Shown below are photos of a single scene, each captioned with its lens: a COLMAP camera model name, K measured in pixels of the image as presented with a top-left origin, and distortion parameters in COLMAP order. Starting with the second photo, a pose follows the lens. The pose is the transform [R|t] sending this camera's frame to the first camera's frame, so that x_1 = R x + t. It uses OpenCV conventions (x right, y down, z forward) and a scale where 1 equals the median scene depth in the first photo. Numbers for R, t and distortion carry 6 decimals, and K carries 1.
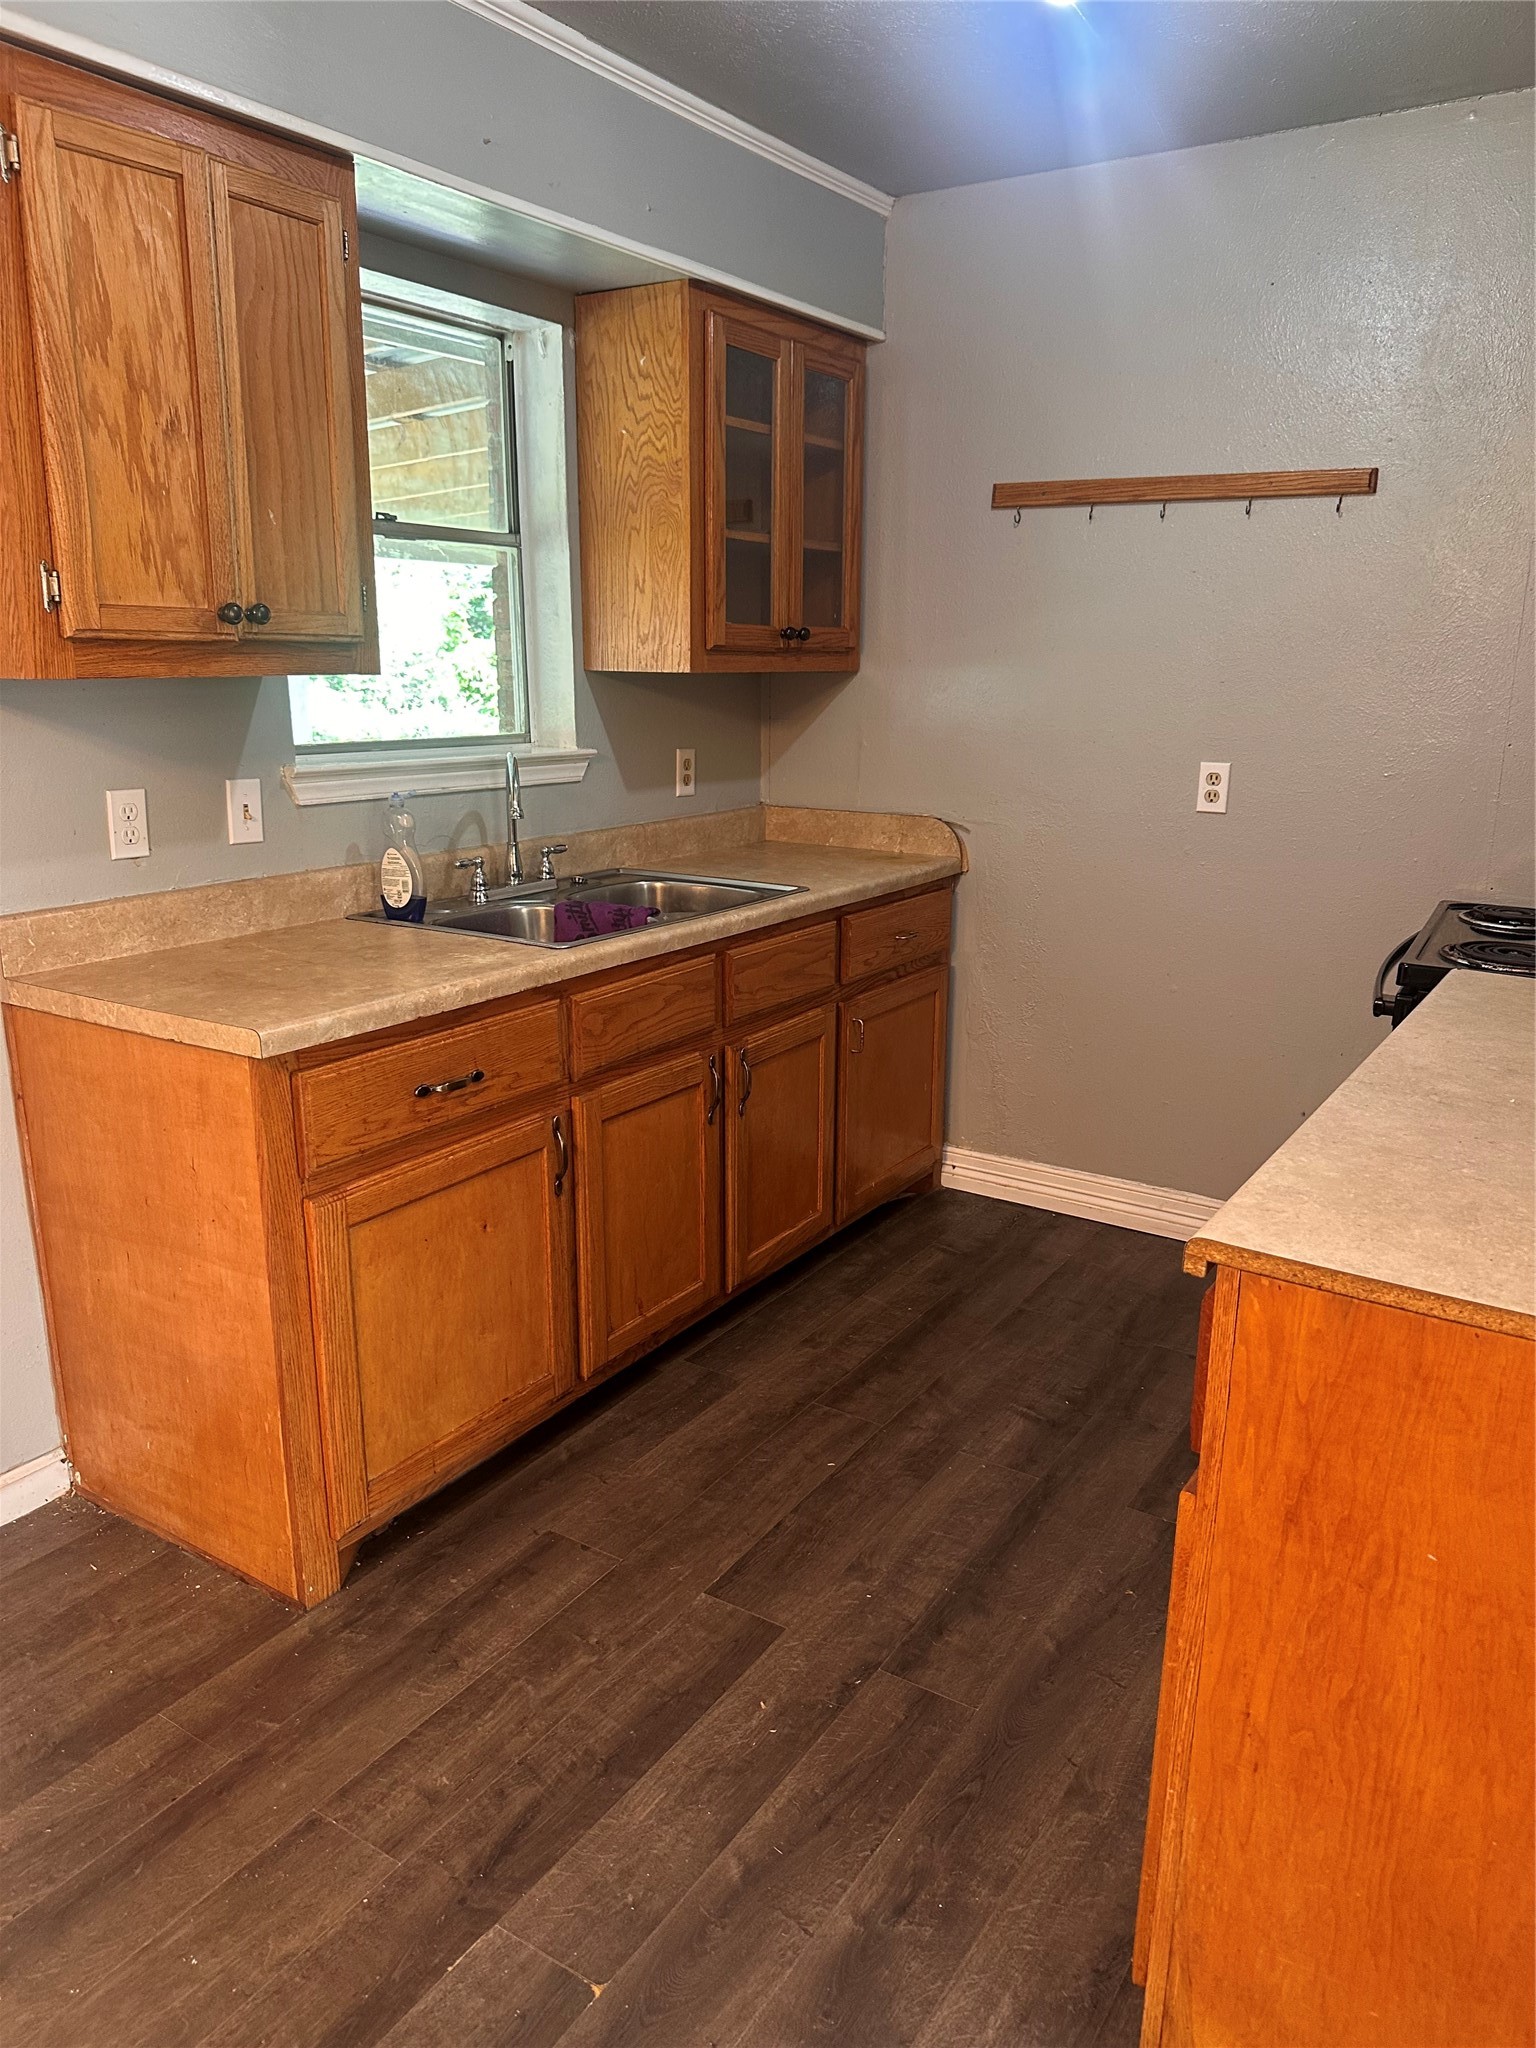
lens RADIAL K [[1477.0, 0, 765.3], [0, 1477.0, 1019.2], [0, 0, 1]] dist [0.056965, -0.060326]
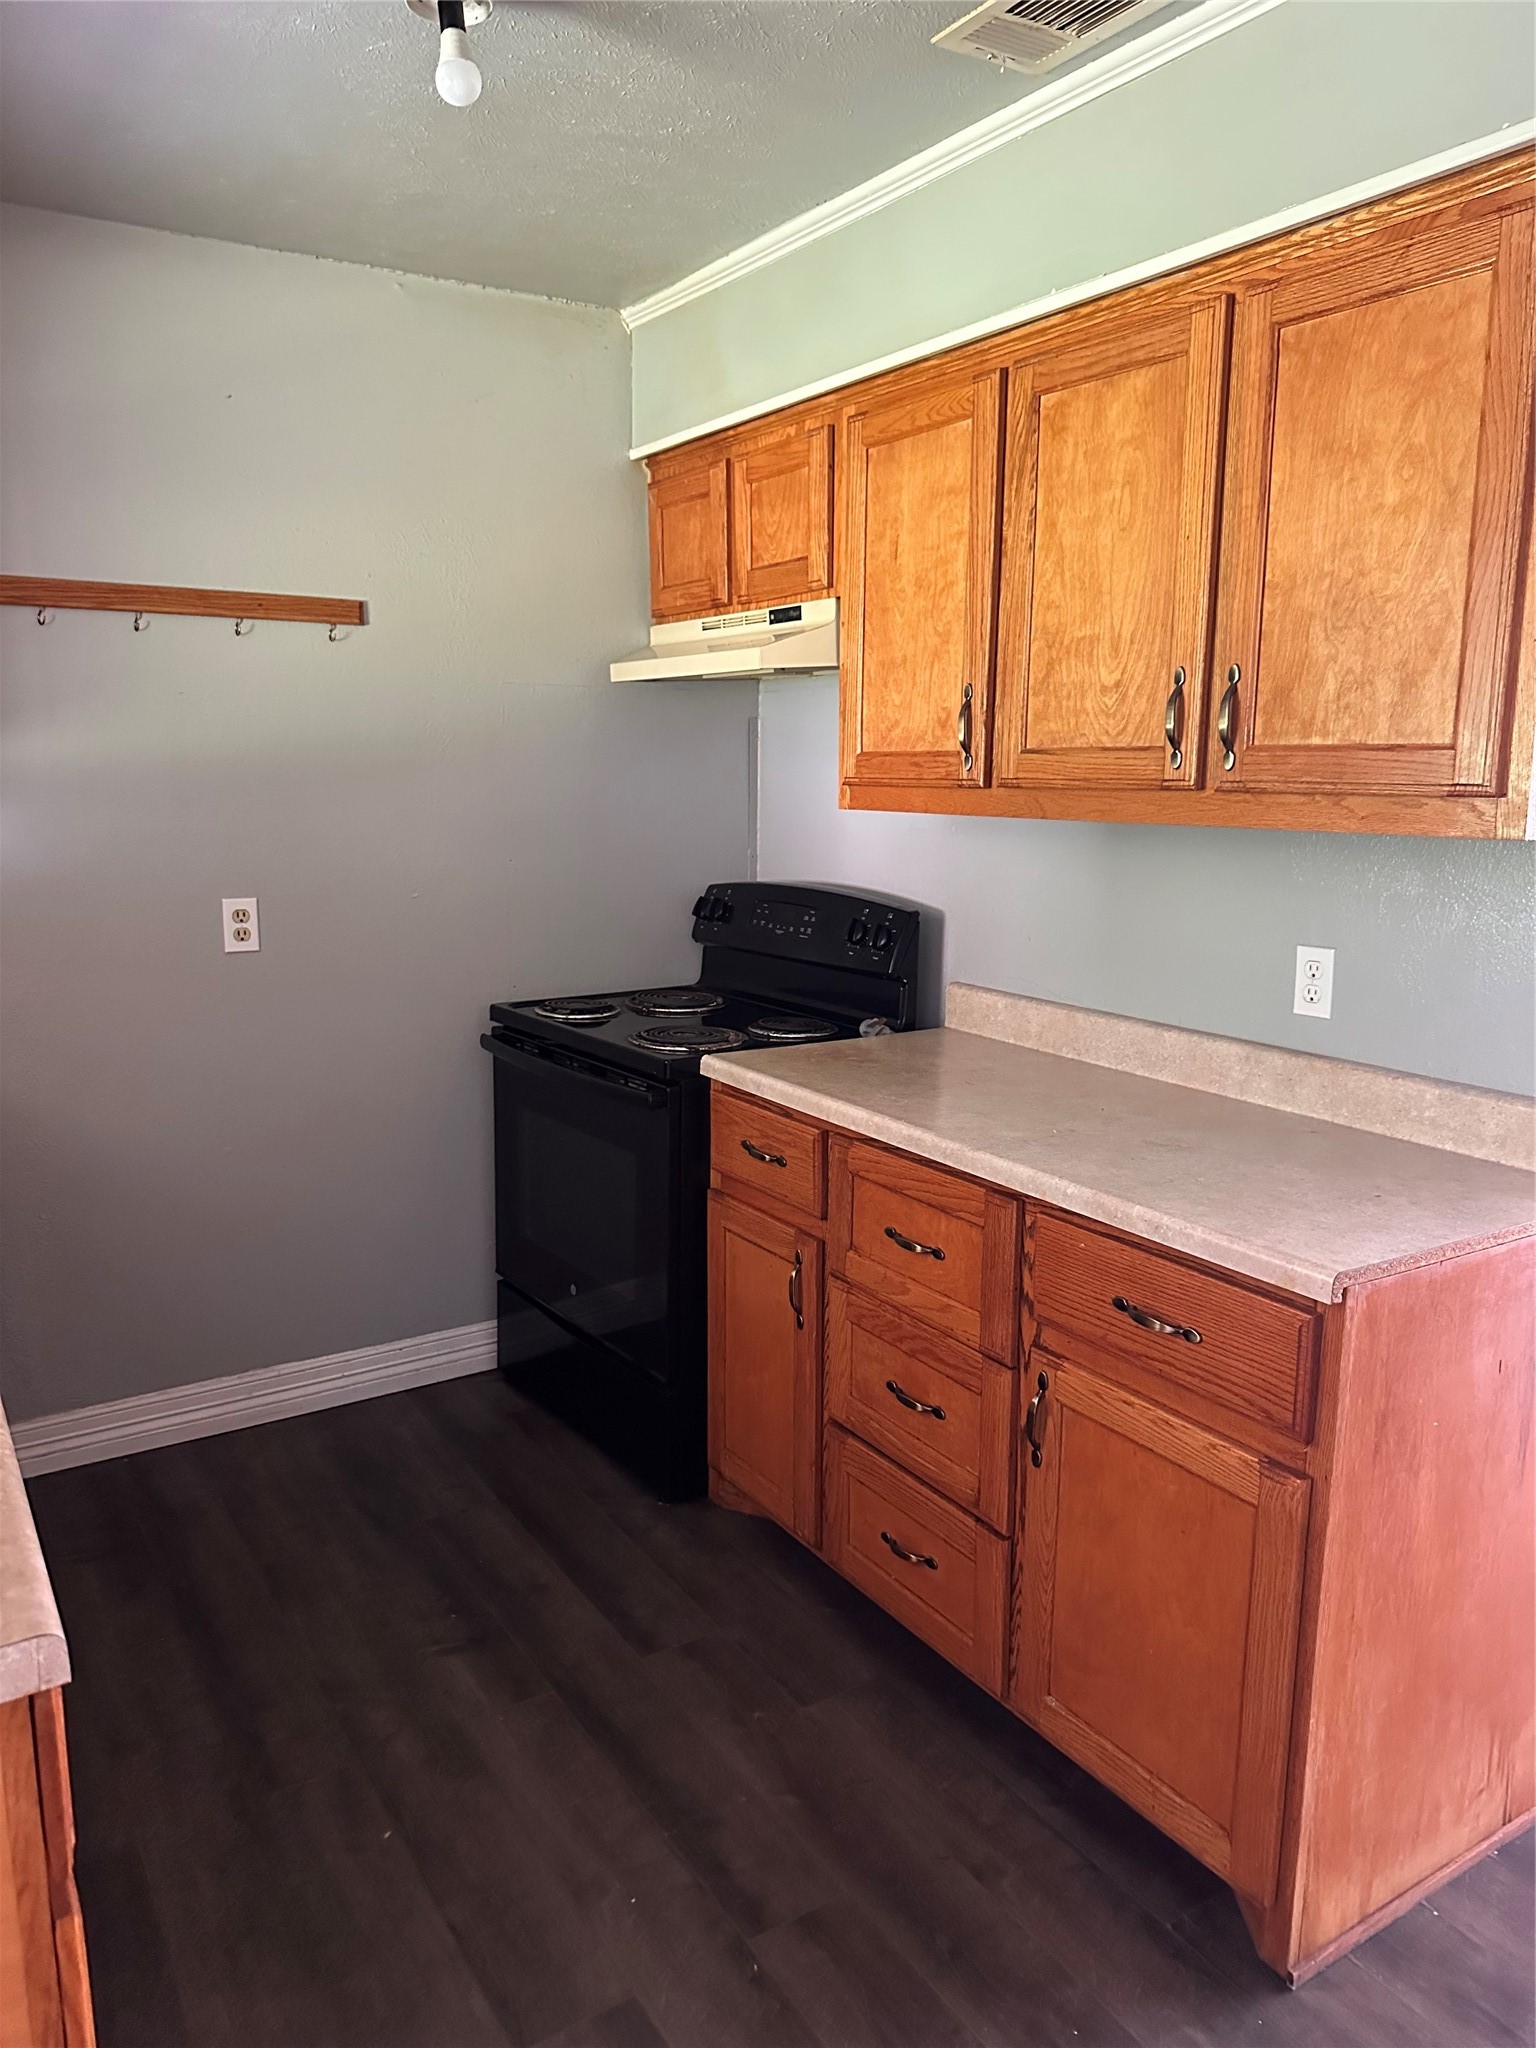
lens RADIAL K [[1477.0, 0, 767.5], [0, 1477.0, 1031.8], [0, 0, 1]] dist [0.056965, -0.060326]
pose [[0.410382, -0.178421, 0.894289, -0.432485], [0.217849, 0.971460, 0.093848, -0.119039], [-0.885510, 0.156306, 0.437539, 0.361079]]
